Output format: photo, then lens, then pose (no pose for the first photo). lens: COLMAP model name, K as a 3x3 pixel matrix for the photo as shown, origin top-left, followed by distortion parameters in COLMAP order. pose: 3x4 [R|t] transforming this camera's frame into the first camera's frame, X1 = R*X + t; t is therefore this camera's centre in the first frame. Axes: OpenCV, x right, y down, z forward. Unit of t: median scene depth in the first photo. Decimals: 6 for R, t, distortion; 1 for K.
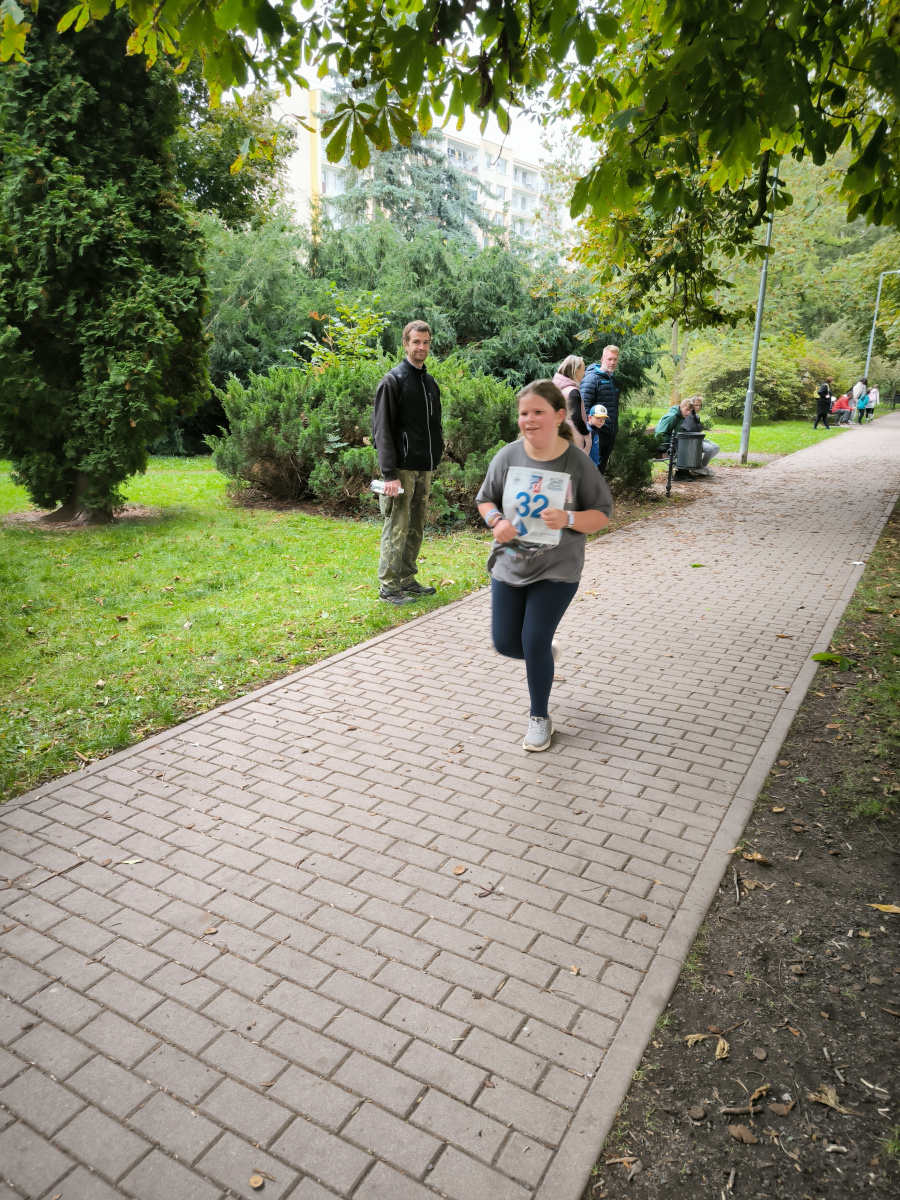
lens RADIAL K [[879.7, 0, 439.8], [0, 879.7, 601.4], [0, 0, 1]] dist [0.047283, -0.029987]
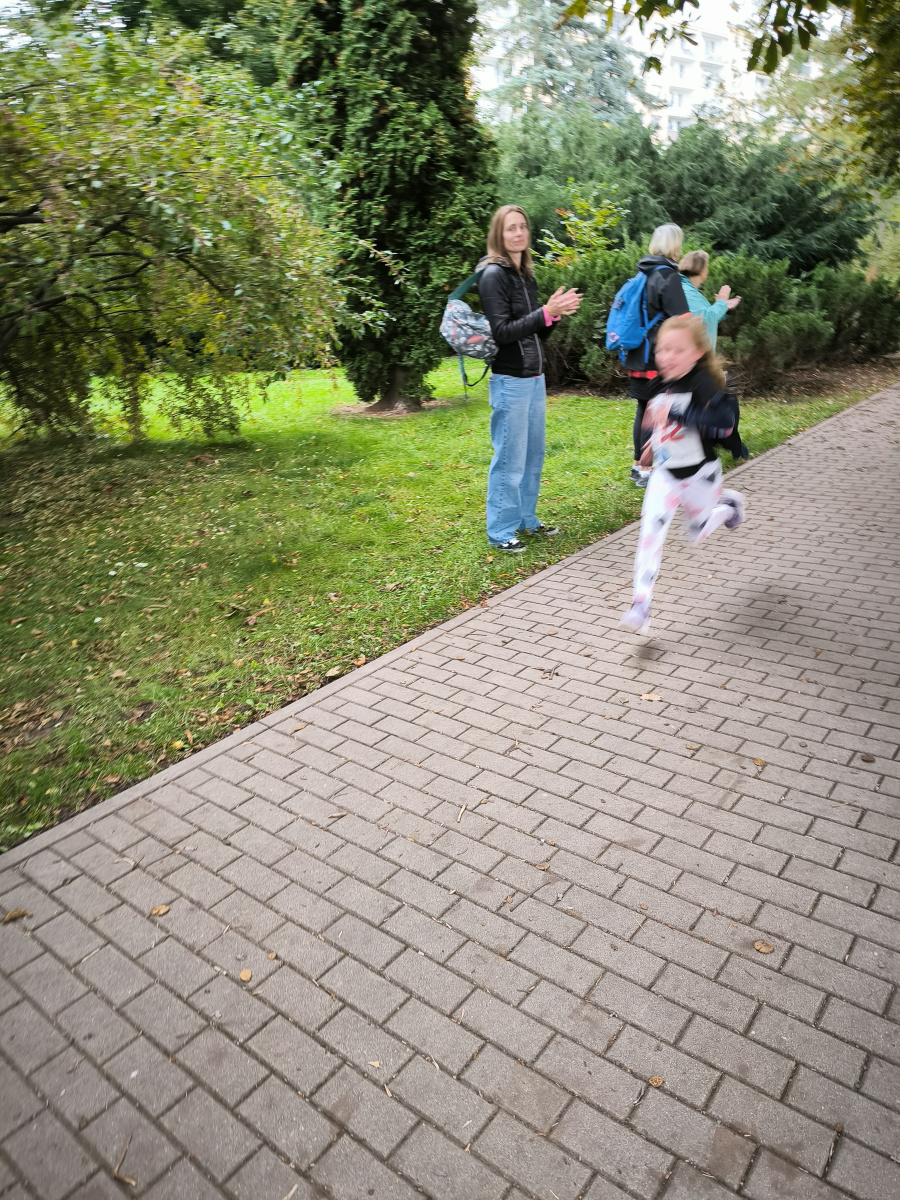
lens RADIAL K [[876.7, 0, 452.6], [0, 876.7, 595.1], [0, 0, 1]] dist [0.069412, -0.061084]
pose [[0.987226, -0.018673, -0.158228, -0.168570], [0.033515, 0.995226, 0.091658, 0.055883], [0.155762, -0.095790, 0.983139, -0.186672]]
